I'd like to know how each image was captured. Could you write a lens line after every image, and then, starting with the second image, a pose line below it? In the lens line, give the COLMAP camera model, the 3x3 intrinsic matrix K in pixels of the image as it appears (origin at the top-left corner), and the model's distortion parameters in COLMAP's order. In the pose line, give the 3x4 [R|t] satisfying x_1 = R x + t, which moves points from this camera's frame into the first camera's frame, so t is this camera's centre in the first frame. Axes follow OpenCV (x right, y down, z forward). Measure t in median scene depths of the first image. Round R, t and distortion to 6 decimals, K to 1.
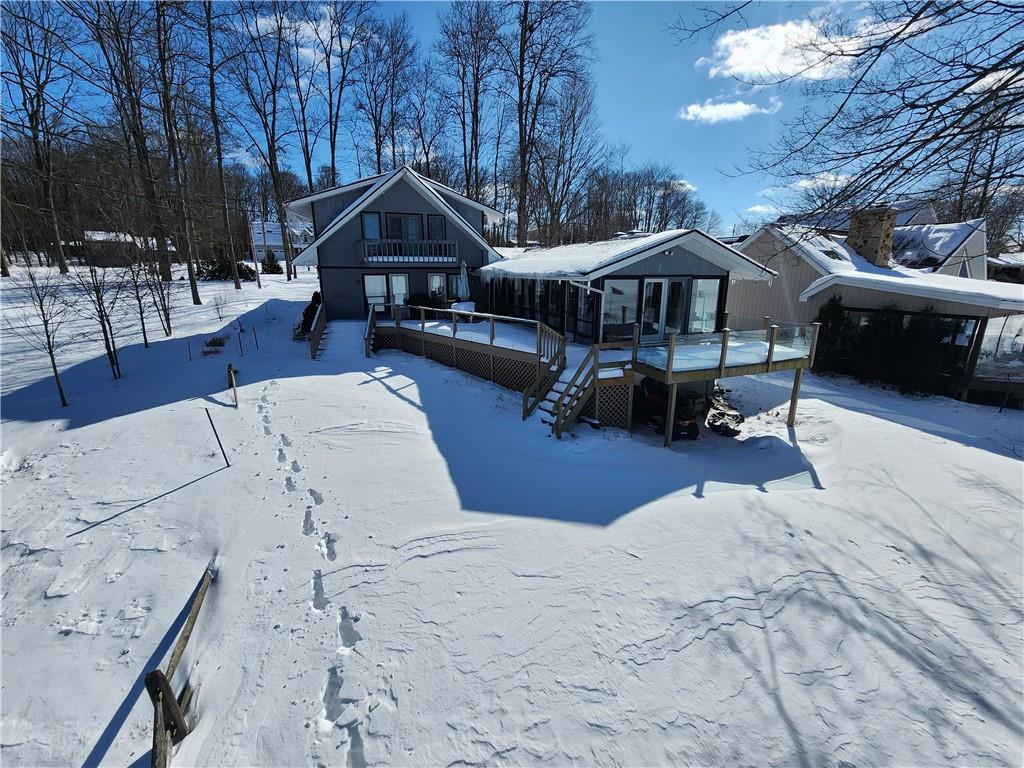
lens RADIAL K [[424.0, 0, 510.8], [0, 424.0, 376.7], [0, 0, 1]] dist [-0.001361, -0.000184]
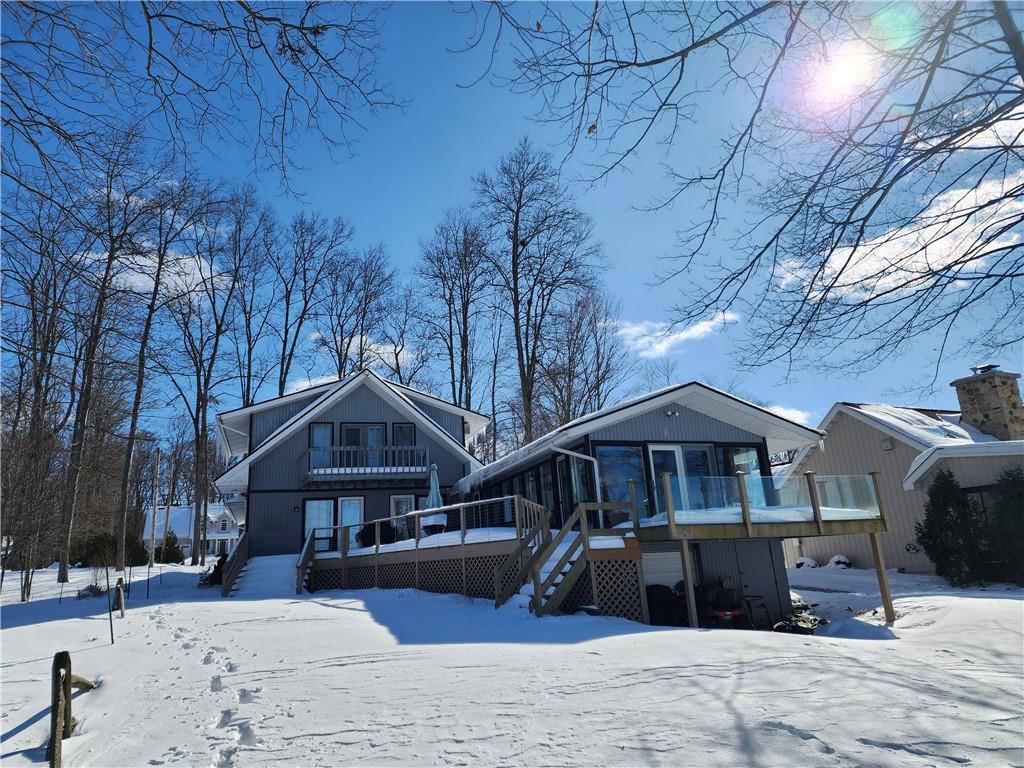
lens RADIAL K [[756.8, 0, 510.8], [0, 756.8, 408.0], [0, 0, 1]] dist [0.059140, -0.002517]
pose [[0.995976, -0.071939, -0.053448, 0.097382], [0.035642, 0.865141, -0.500261, 0.295902], [0.082229, 0.496343, 0.864223, -0.211569]]
